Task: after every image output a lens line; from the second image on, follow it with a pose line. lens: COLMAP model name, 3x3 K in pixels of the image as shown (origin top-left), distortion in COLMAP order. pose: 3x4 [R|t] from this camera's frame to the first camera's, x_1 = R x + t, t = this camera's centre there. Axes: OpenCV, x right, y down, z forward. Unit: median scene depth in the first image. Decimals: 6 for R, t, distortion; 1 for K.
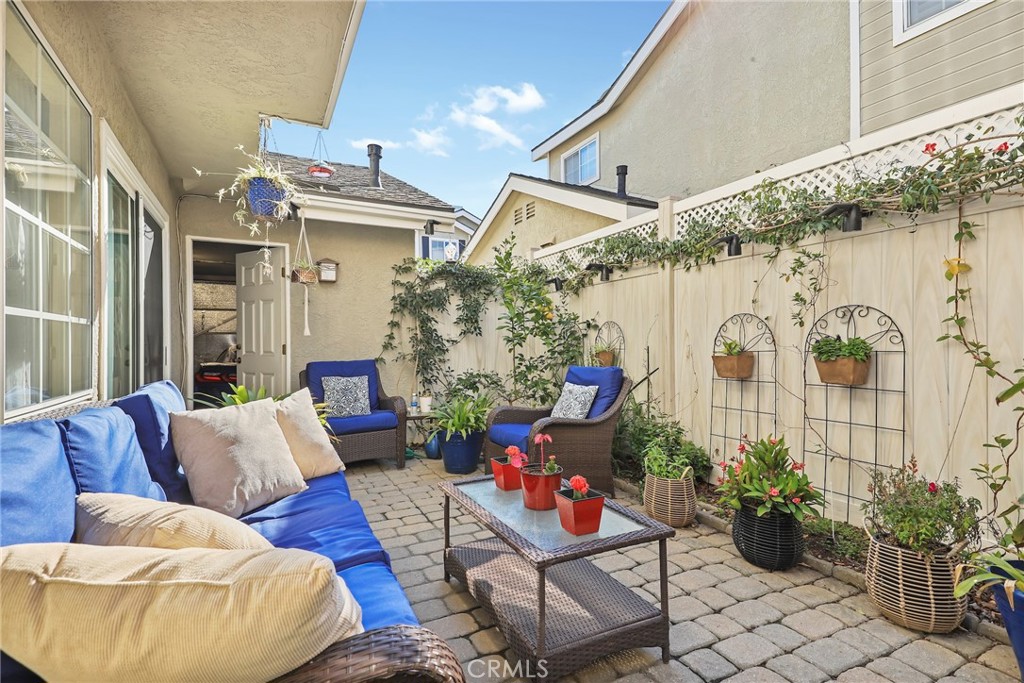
lens RADIAL K [[490.7, 0, 511.4], [0, 490.7, 348.5], [0, 0, 1]] dist [0.030039, -0.000942]
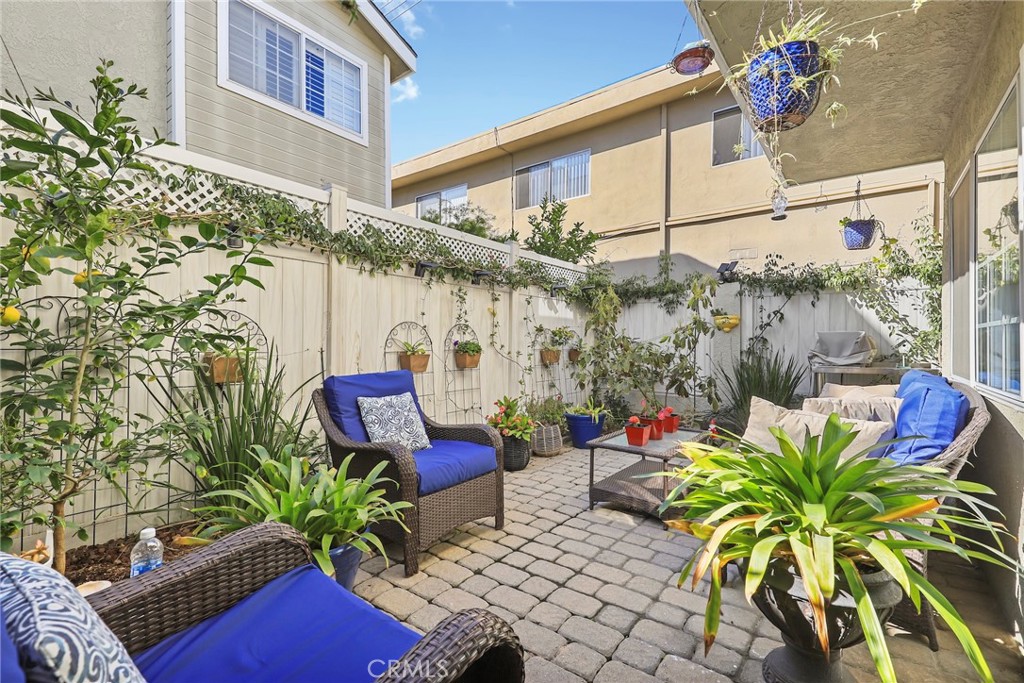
lens RADIAL K [[429.2, 0, 521.6], [0, 429.2, 347.0], [0, 0, 1]] dist [0.003296, 0.000090]
pose [[-0.450627, -0.008225, 0.892675, -0.580961], [0.000061, 0.999957, 0.009245, -0.012620], [-0.892713, 0.004220, -0.450607, 1.097324]]
